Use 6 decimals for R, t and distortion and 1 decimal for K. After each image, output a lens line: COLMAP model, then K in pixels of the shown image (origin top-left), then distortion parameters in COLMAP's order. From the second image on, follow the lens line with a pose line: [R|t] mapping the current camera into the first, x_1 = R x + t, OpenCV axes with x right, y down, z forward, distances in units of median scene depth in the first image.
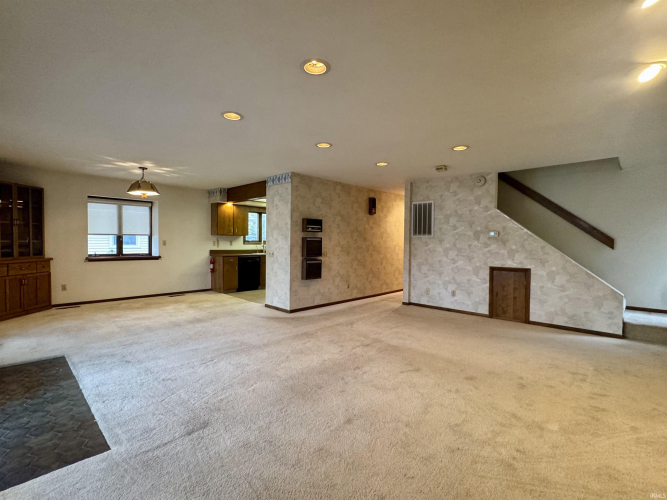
lens RADIAL K [[312.4, 0, 331.4], [0, 312.4, 249.8], [0, 0, 1]] dist [-0.004543, -0.000814]
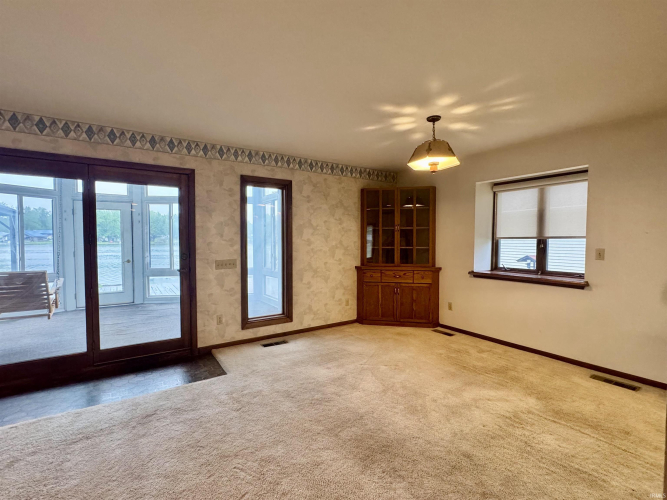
lens RADIAL K [[312.4, 0, 334.9], [0, 312.4, 248.2], [0, 0, 1]] dist [-0.004543, -0.000814]
pose [[-0.223631, 0.020187, -0.974465, -0.020826], [-0.023926, 0.999371, 0.026194, -0.043385], [0.974380, 0.029173, -0.223007, 0.953458]]
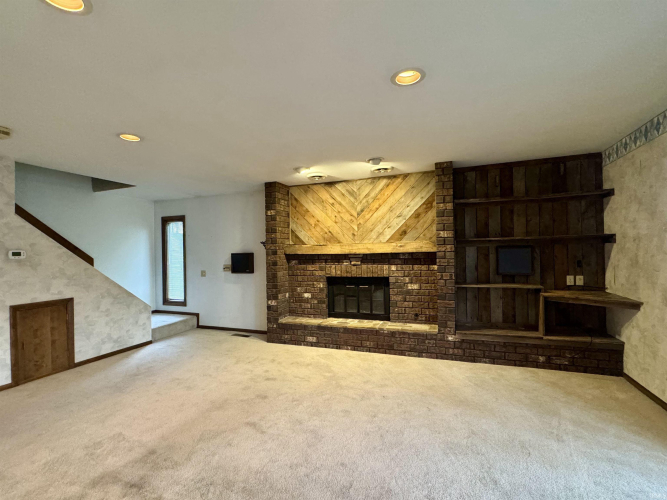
lens RADIAL K [[312.4, 0, 334.7], [0, 312.4, 251.9], [0, 0, 1]] dist [-0.004543, -0.000814]
pose [[-0.393000, -0.001641, 0.919537, -0.325135], [0.040713, 0.998987, 0.019183, -0.040662], [-0.918637, 0.044976, -0.392535, 0.641528]]
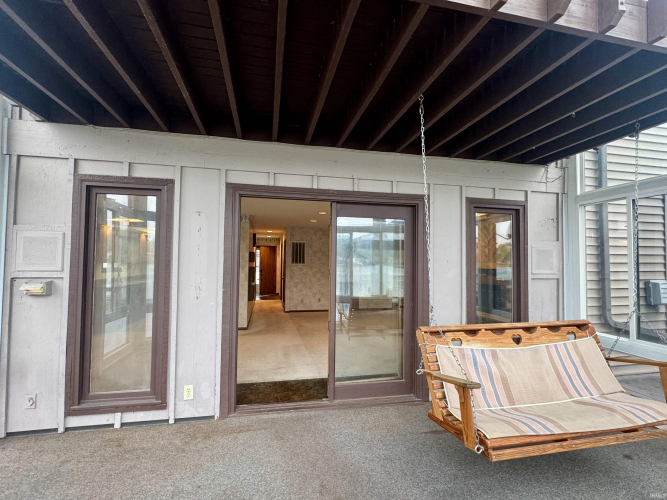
lens RADIAL K [[312.4, 0, 332.5], [0, 312.4, 250.3], [0, 0, 1]] dist [-0.004543, -0.000814]
pose [[0.564242, 0.026000, 0.825200, -0.983591], [0.019339, 0.998814, -0.044693, -0.046919], [-0.825383, 0.041176, 0.563070, 0.029703]]
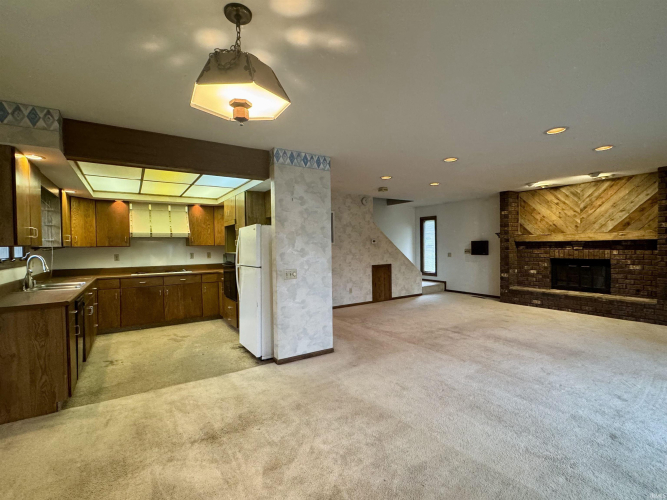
lens RADIAL K [[312.4, 0, 332.1], [0, 312.4, 250.9], [0, 0, 1]] dist [-0.004543, -0.000814]
pose [[0.234344, -0.032371, 0.971615, -0.855667], [0.046586, 0.998671, 0.022036, -0.047808], [-0.971037, 0.040100, 0.235541, 0.847979]]
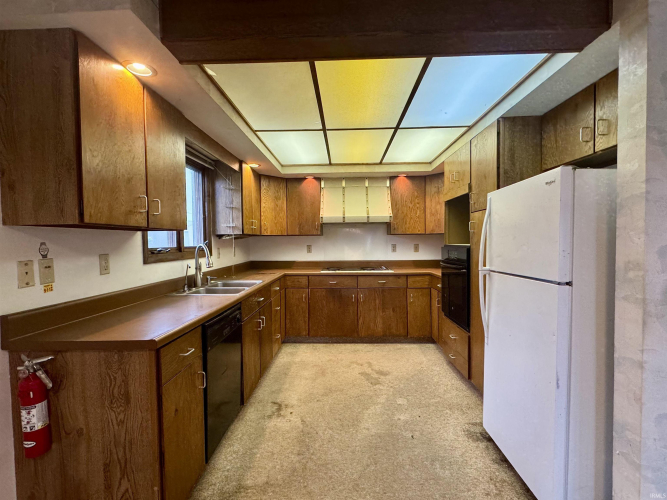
lens RADIAL K [[312.4, 0, 333.2], [0, 312.4, 246.7], [0, 0, 1]] dist [-0.004543, -0.000814]
pose [[0.749514, -0.033529, 0.661139, -0.529603], [0.039633, 0.999198, 0.005742, -0.043765], [-0.660802, 0.021900, 0.750241, 1.105840]]
